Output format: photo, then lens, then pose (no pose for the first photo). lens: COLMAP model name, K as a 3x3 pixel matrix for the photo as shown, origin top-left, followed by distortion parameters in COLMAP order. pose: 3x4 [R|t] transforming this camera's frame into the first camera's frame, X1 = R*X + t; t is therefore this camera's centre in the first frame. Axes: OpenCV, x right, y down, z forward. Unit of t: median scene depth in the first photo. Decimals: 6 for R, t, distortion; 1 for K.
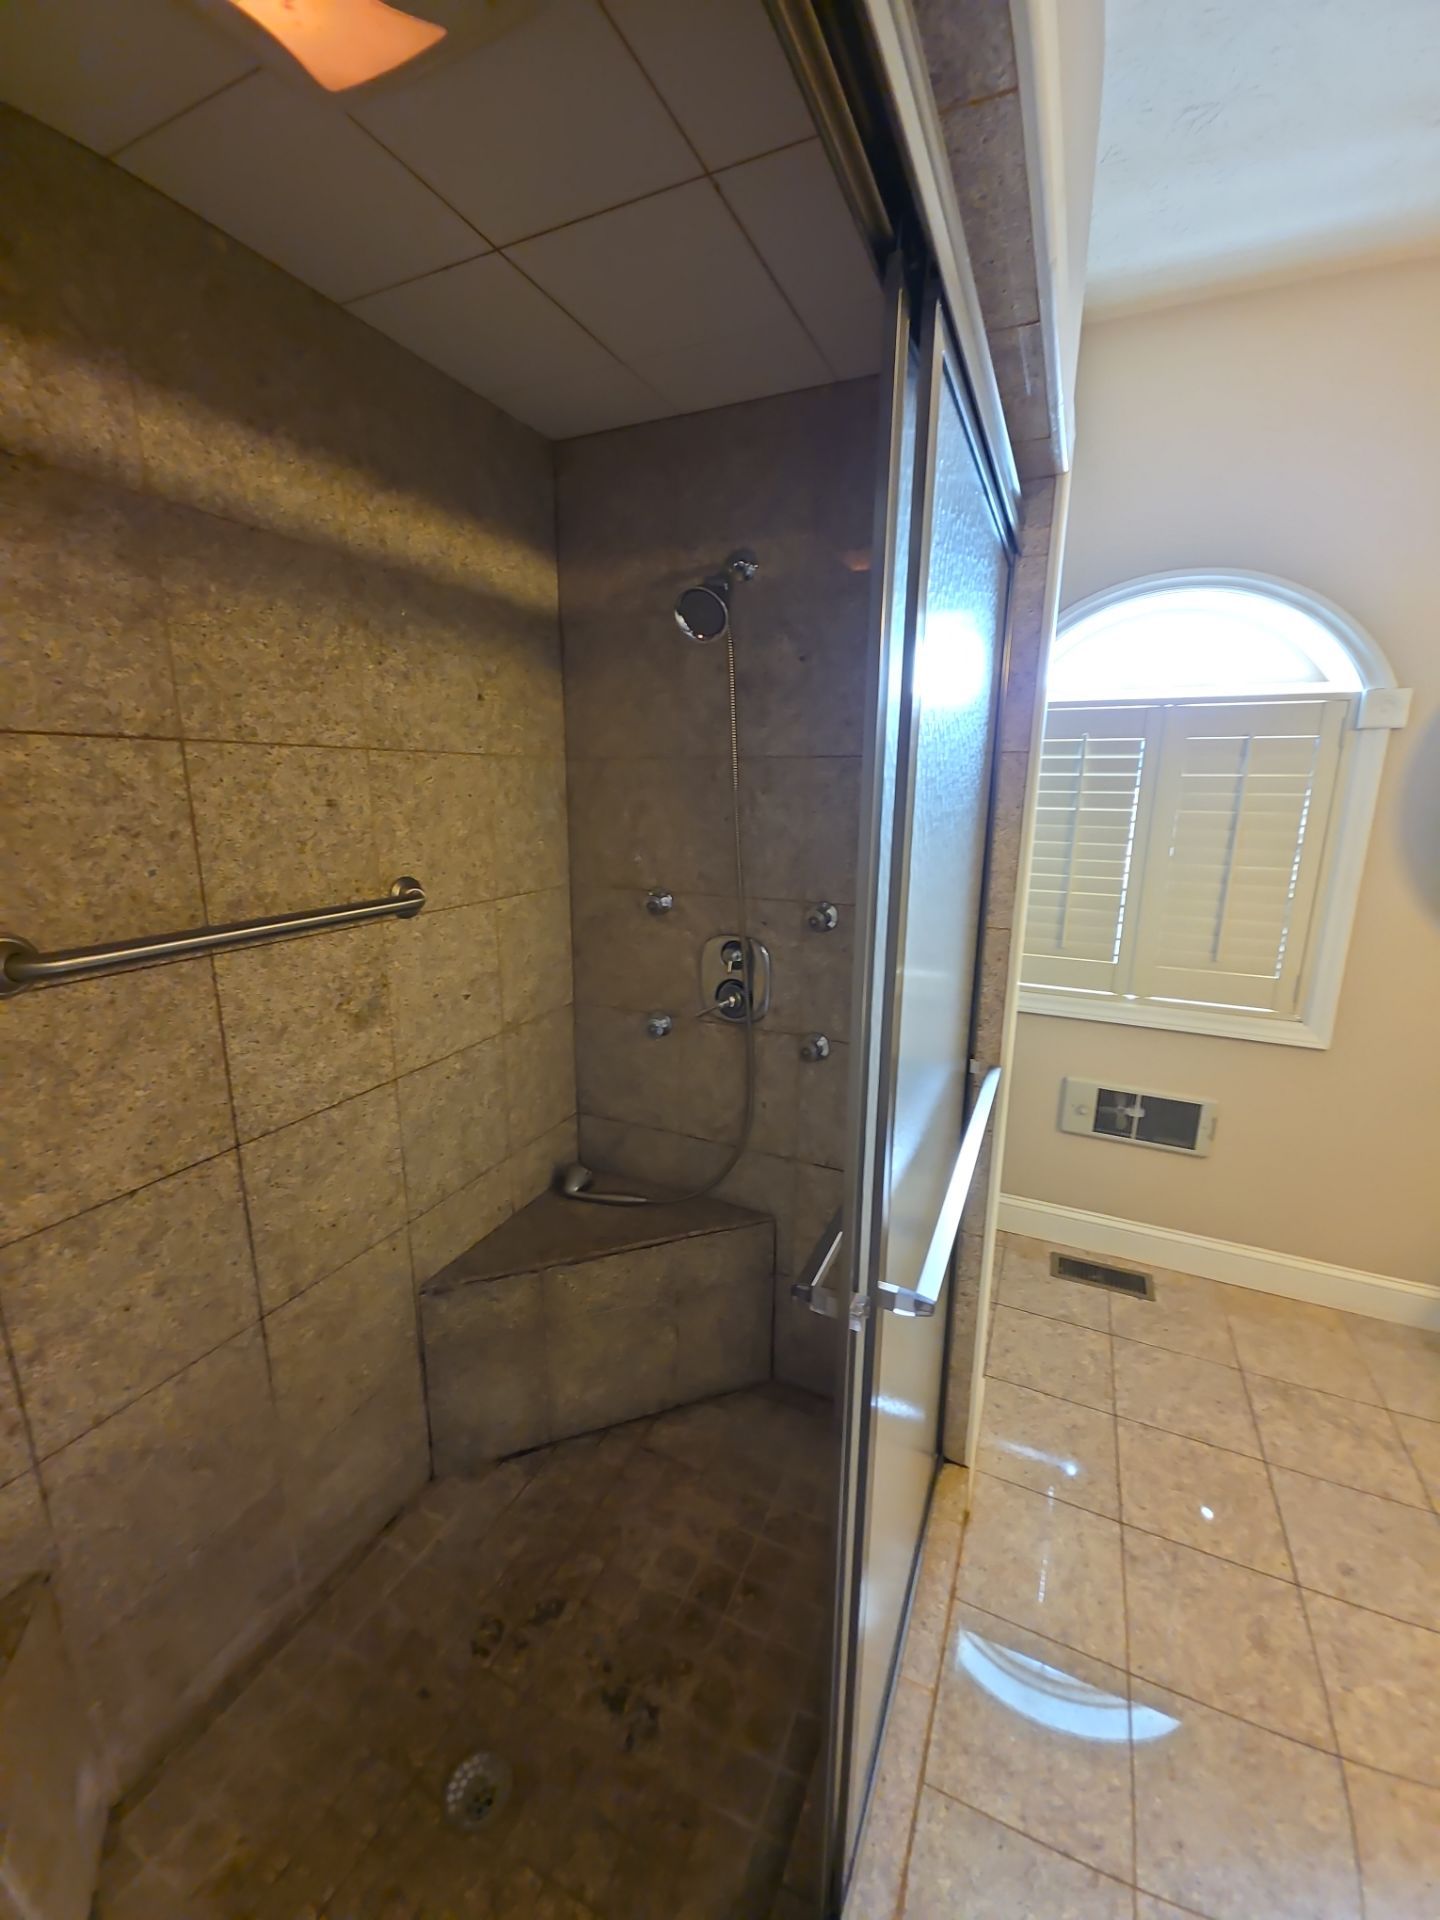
lens RADIAL K [[763.2, 0, 712.1], [0, 763.2, 950.3], [0, 0, 1]] dist [0.002444, -0.002637]
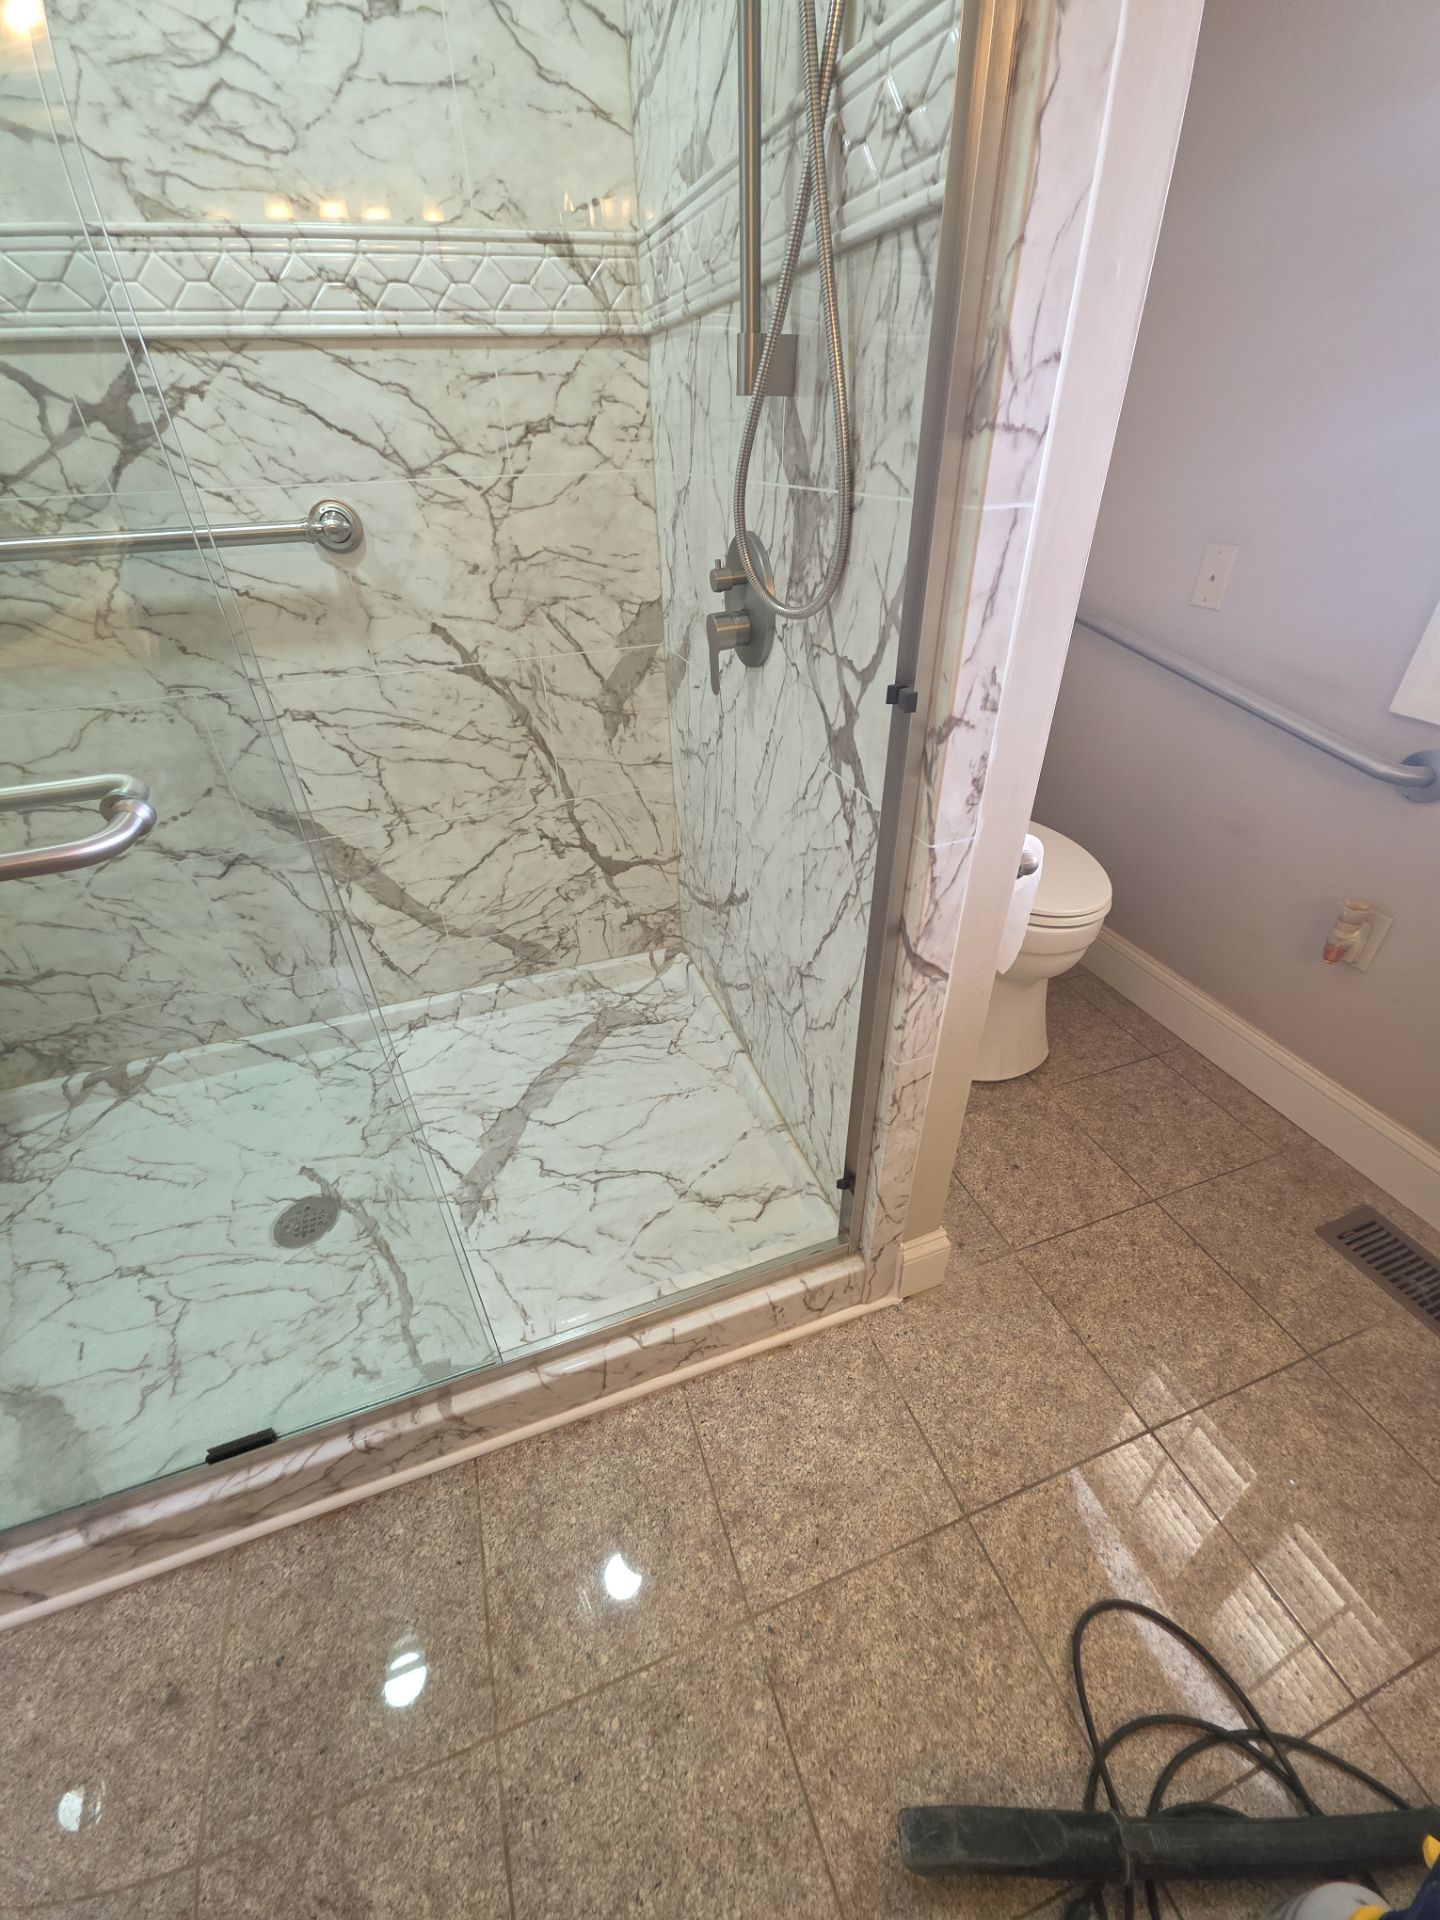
lens RADIAL K [[760.3, 0, 714.9], [0, 760.3, 946.8], [0, 0, 1]] dist [0.013744, -0.008820]
pose [[0.701882, 0.375564, -0.605238, 0.626551], [-0.120533, 0.900073, 0.418736, 0.089138], [0.702021, -0.220952, 0.677013, 0.558401]]
